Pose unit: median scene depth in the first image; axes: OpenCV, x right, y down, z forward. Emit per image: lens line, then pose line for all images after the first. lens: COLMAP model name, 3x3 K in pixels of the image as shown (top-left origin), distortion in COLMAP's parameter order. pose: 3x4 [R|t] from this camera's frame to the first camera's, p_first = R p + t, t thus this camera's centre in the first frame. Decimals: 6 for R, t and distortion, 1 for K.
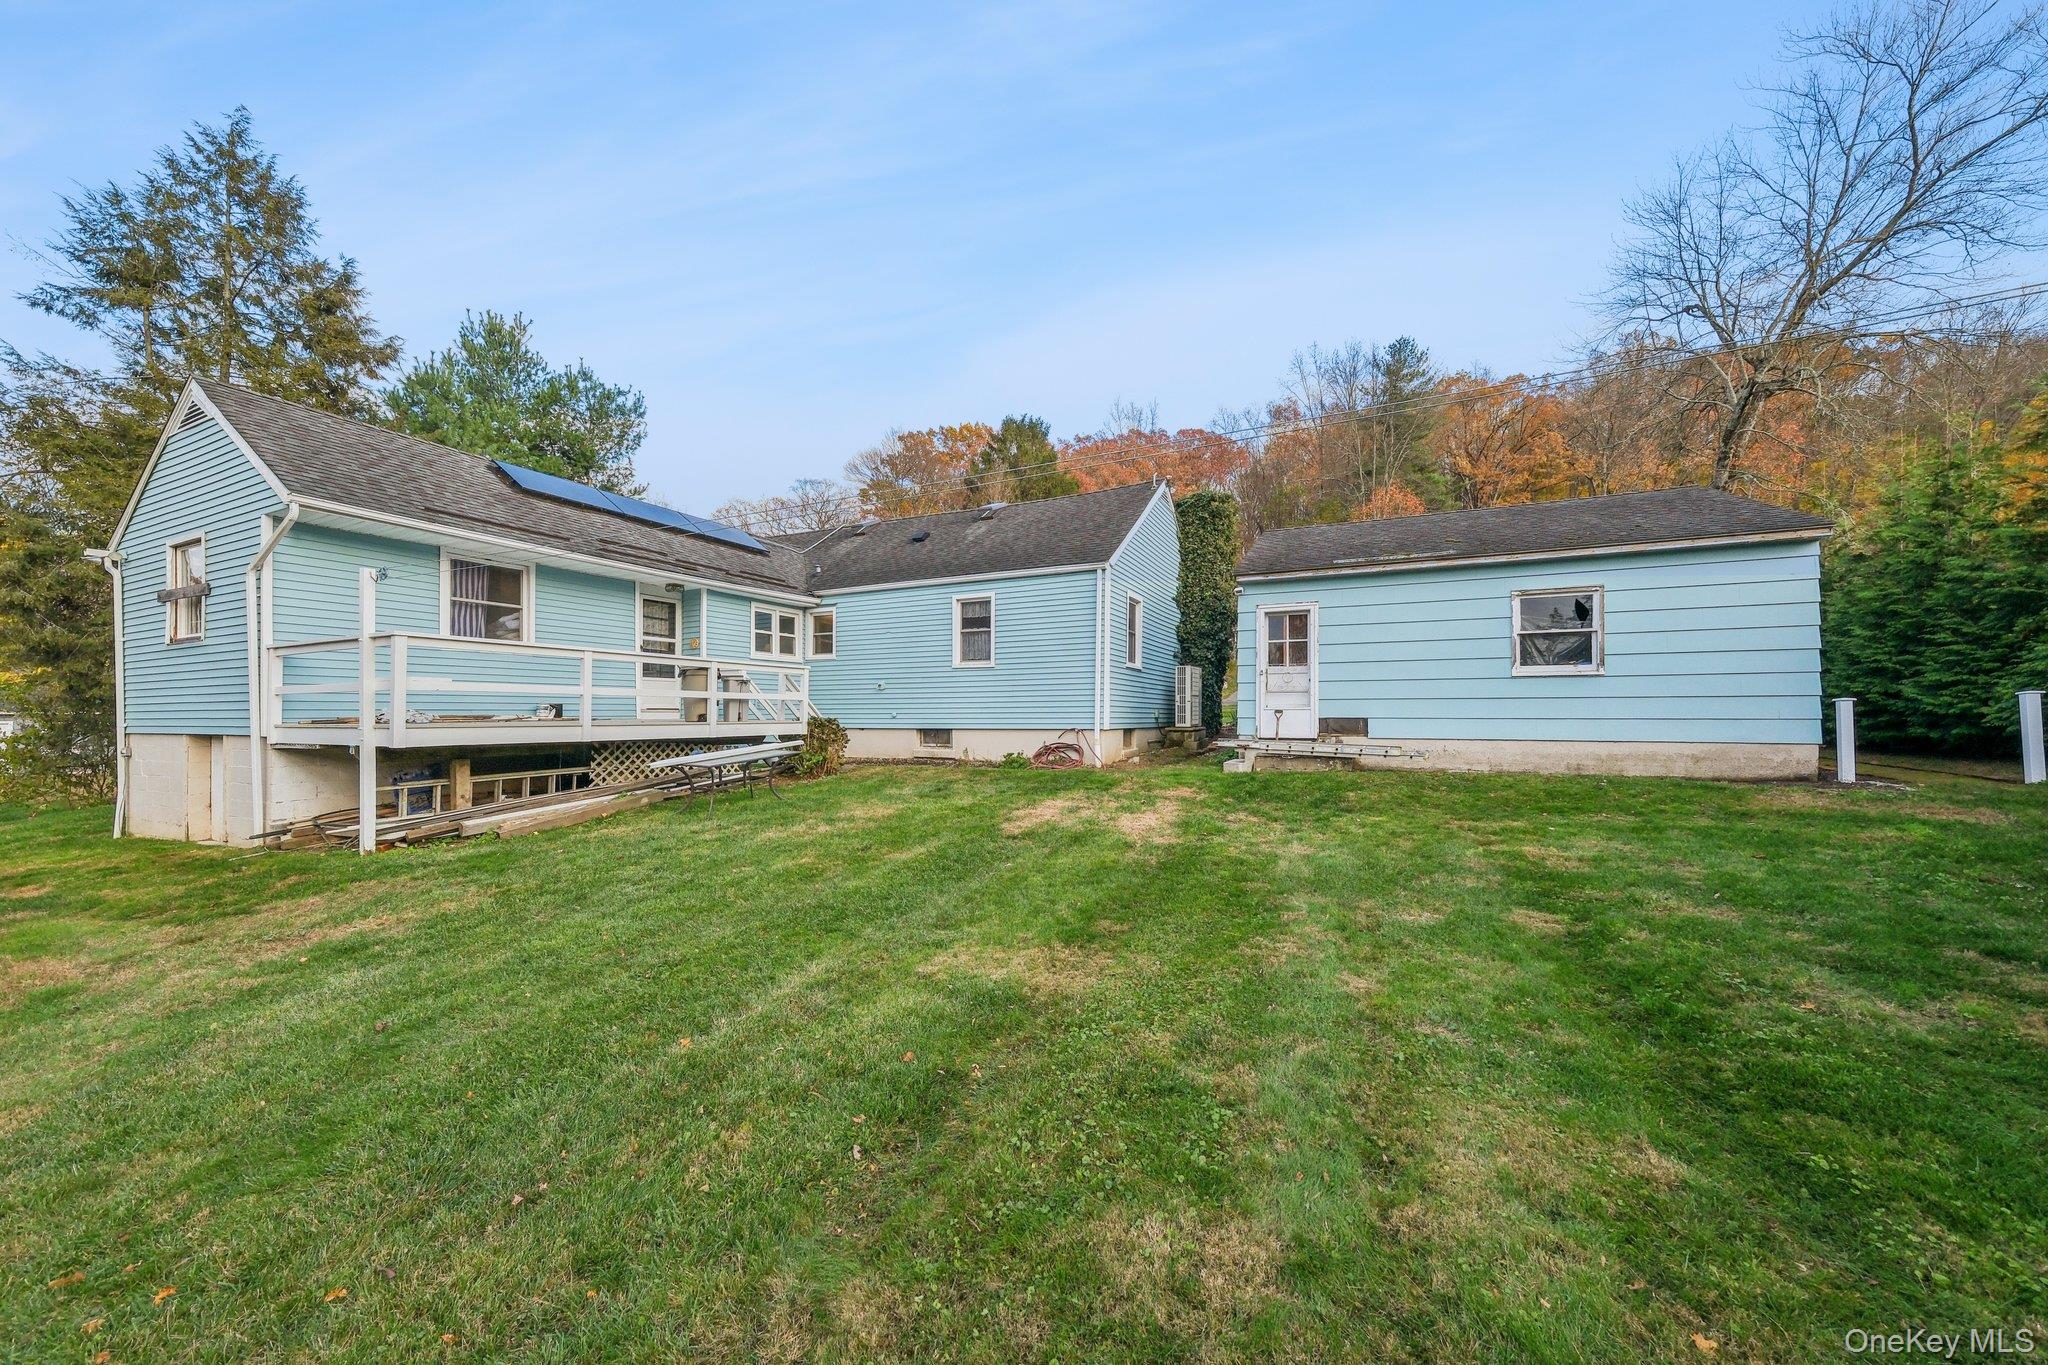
lens RADIAL K [[726.6, 0, 1013.3], [0, 726.6, 721.8], [0, 0, 1]] dist [-0.000764, -0.000067]
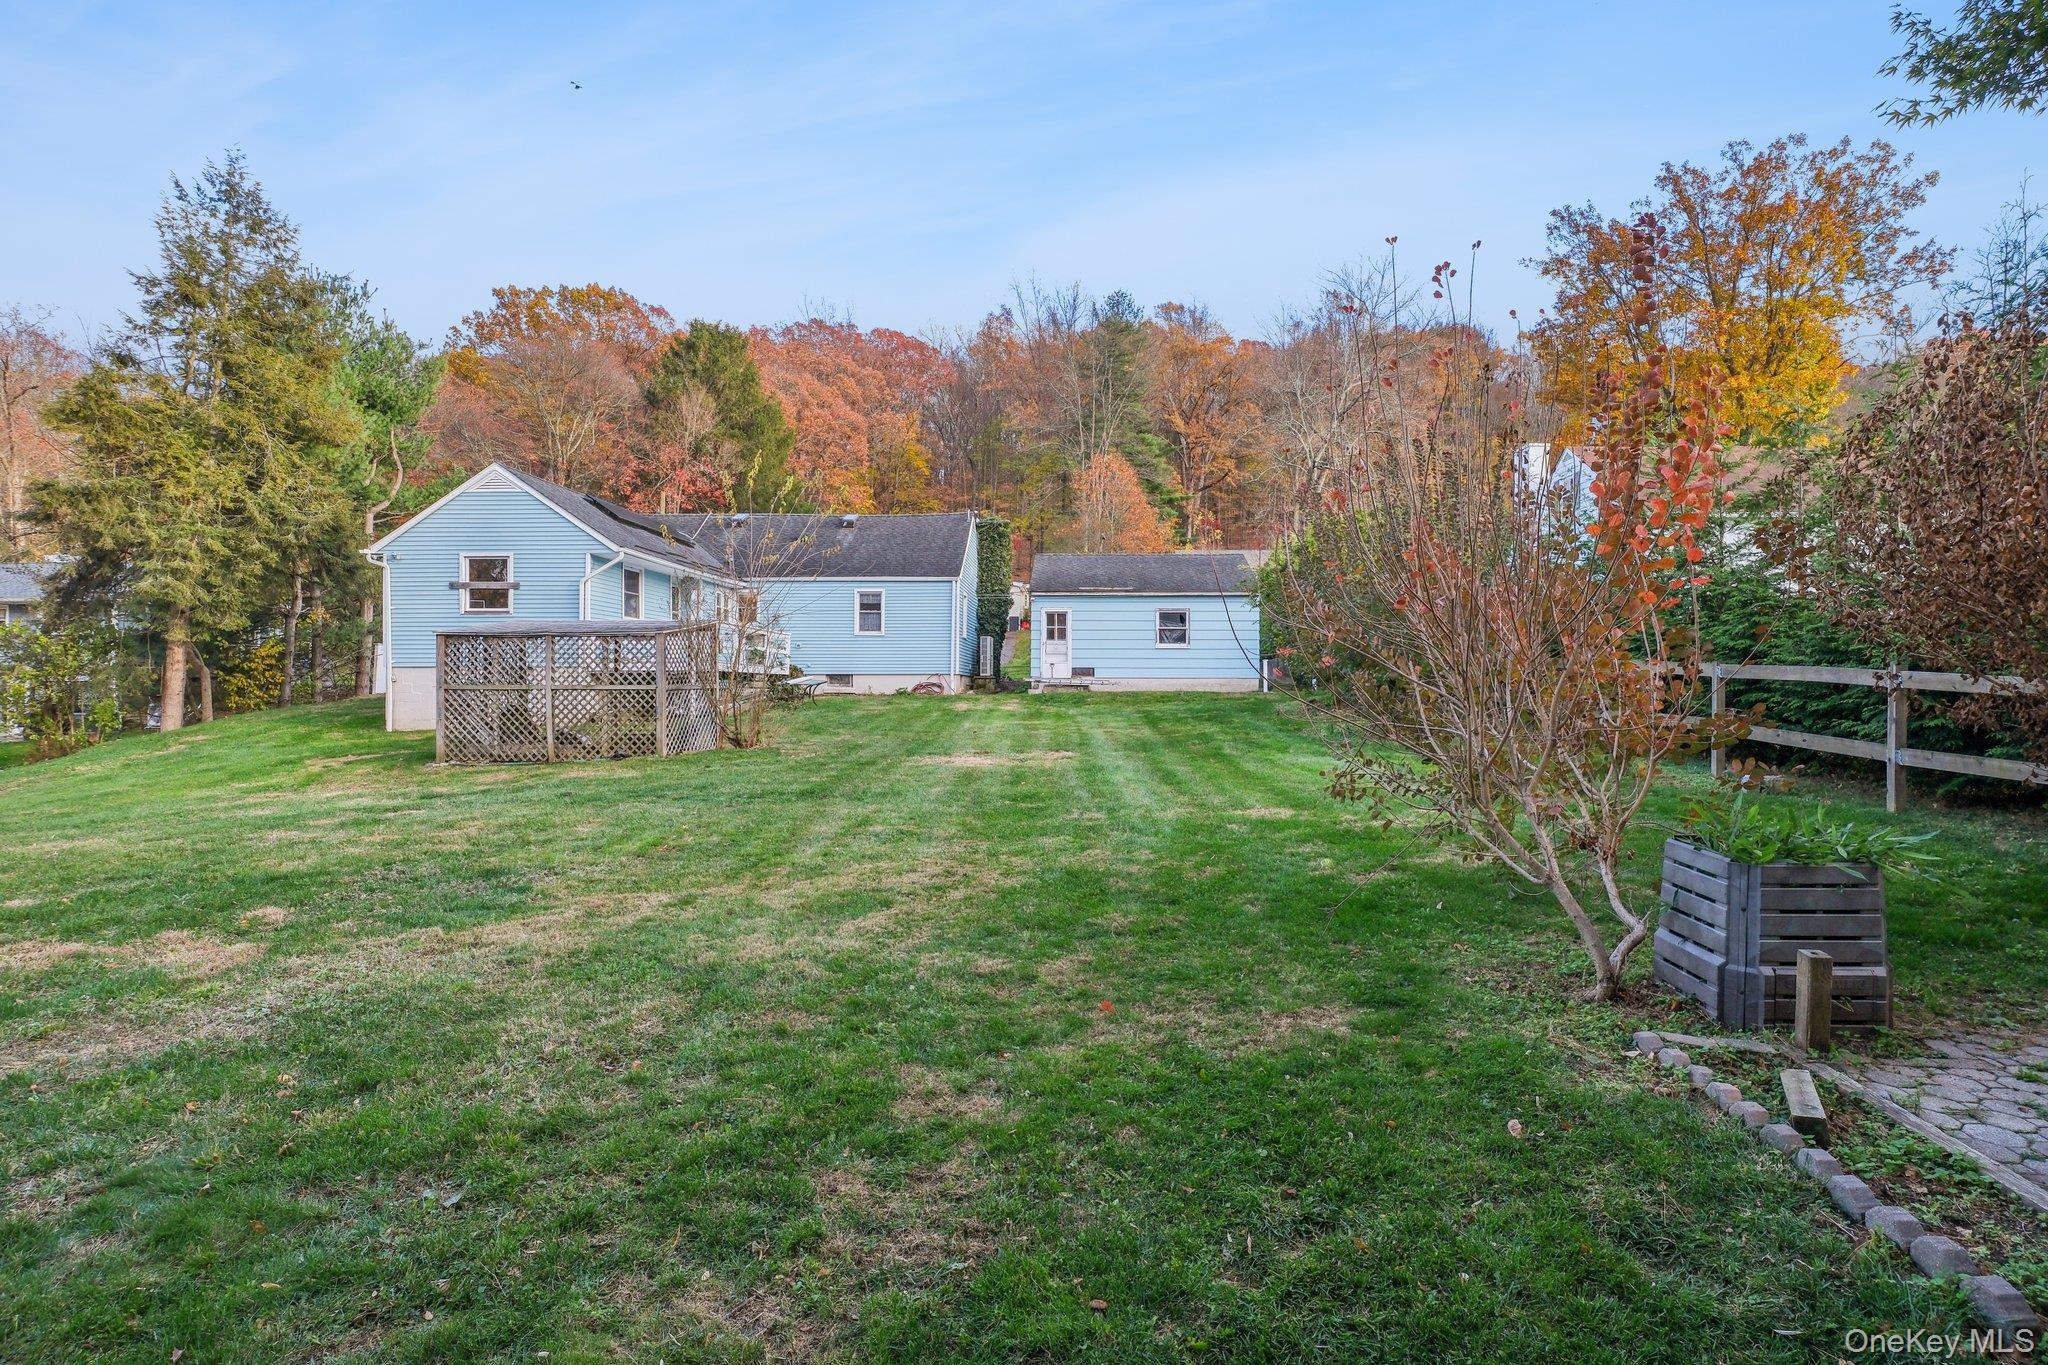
lens RADIAL K [[1046.8, 0, 1024.0], [0, 1046.8, 682.5], [0, 0, 1]] dist [-0.001518, -0.000625]
pose [[0.922410, 0.008131, 0.386127, -0.626321], [-0.002132, 0.999870, -0.015961, 0.063881], [-0.386207, 0.013900, 0.922308, -1.234870]]
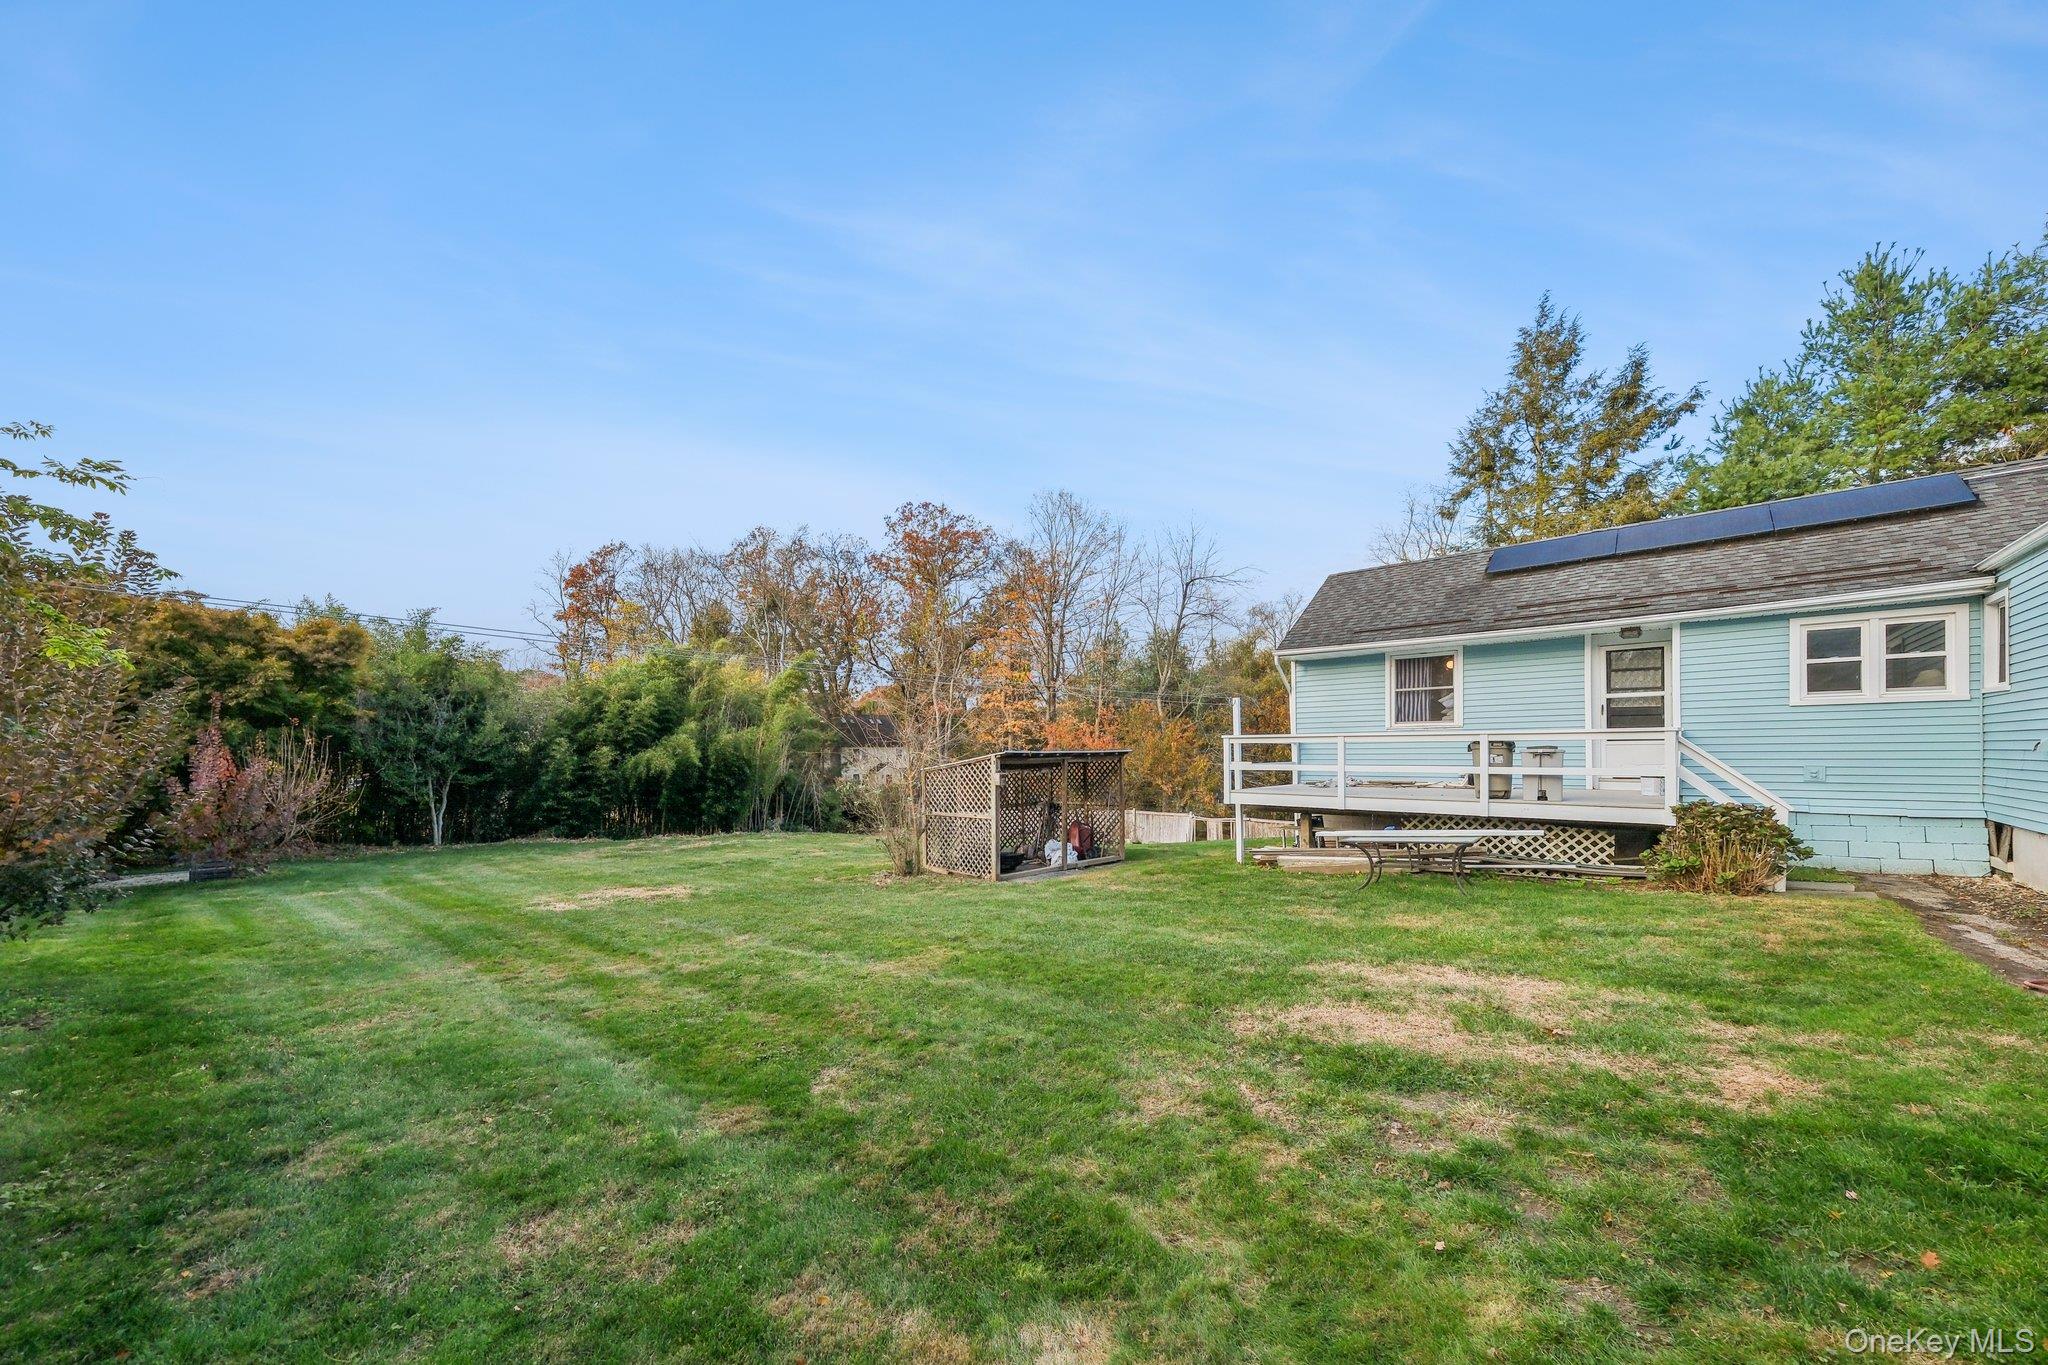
lens RADIAL K [[726.6, 0, 1013.3], [0, 726.6, 721.8], [0, 0, 1]] dist [-0.000764, -0.000067]
pose [[-0.269017, -0.032217, -0.962596, 0.482500], [0.000300, 0.999438, -0.033534, -0.051748], [0.963135, -0.009310, -0.268856, 0.510393]]
